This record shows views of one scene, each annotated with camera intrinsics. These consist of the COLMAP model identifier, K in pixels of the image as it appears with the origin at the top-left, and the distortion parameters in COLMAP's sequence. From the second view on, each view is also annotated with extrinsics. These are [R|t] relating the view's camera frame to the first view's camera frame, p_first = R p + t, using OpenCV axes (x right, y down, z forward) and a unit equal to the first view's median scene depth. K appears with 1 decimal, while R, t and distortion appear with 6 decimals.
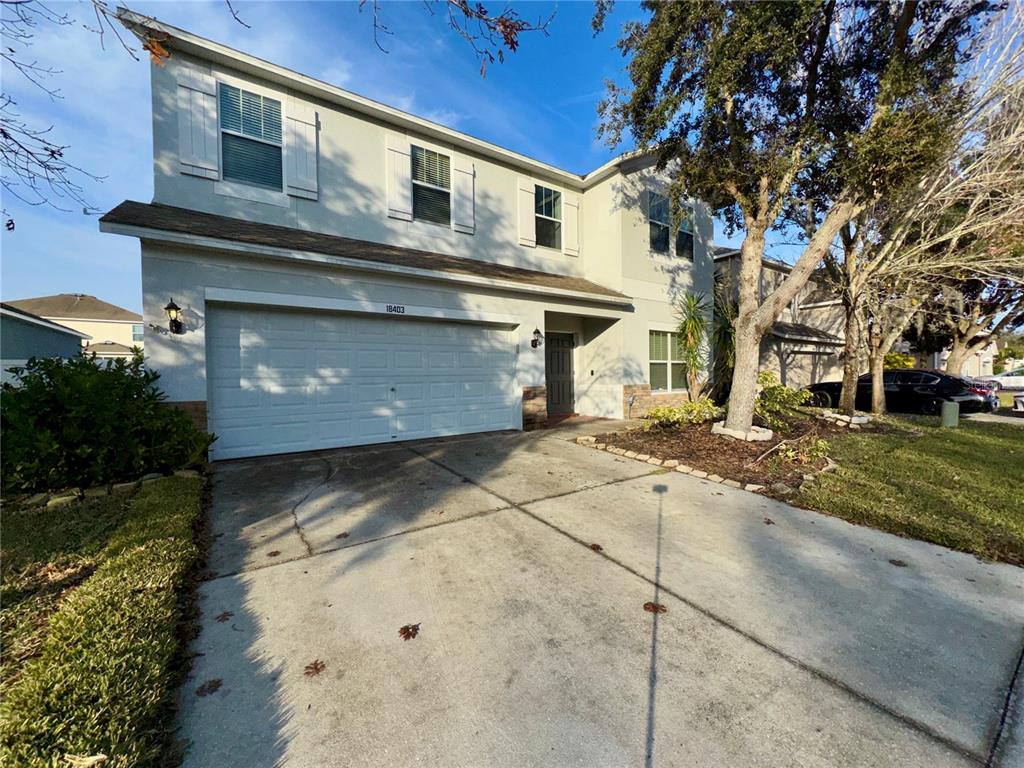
lens RADIAL K [[409.8, 0, 510.3], [0, 409.8, 383.9], [0, 0, 1]] dist [-0.000218, -0.000128]
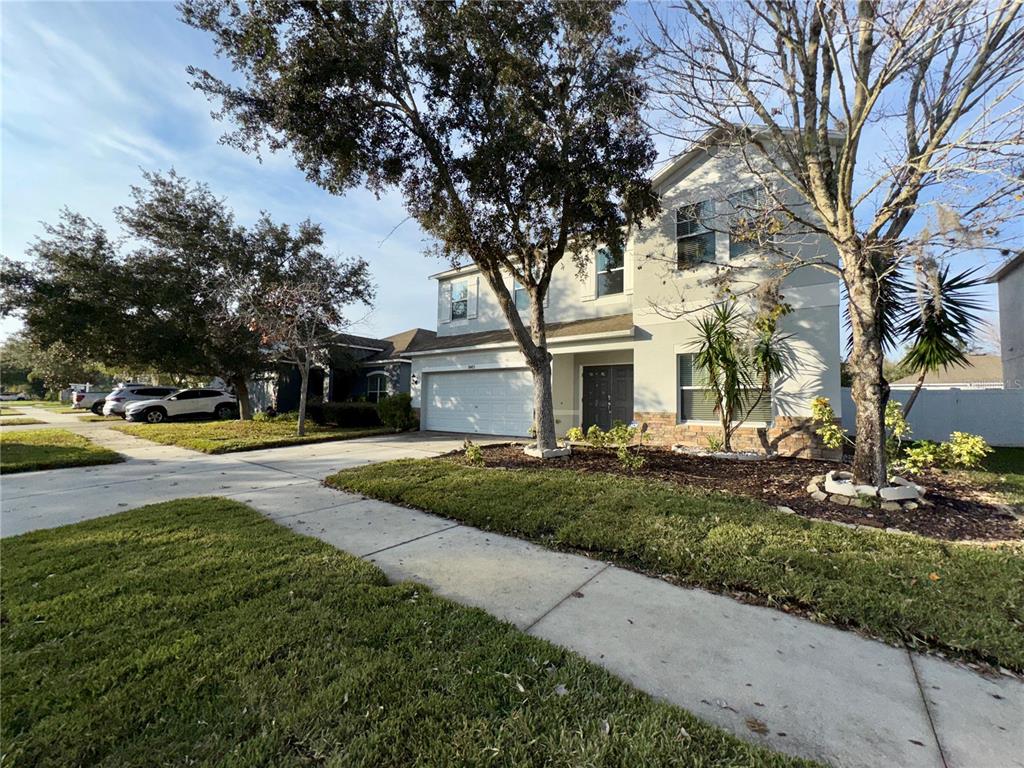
lens RADIAL K [[409.8, 0, 510.3], [0, 409.8, 383.9], [0, 0, 1]] dist [-0.000218, -0.000128]
pose [[0.308842, -0.050051, -0.949796, 1.568312], [-0.061342, 0.995487, -0.072405, 0.028335], [0.949133, 0.080624, 0.304378, 0.549488]]
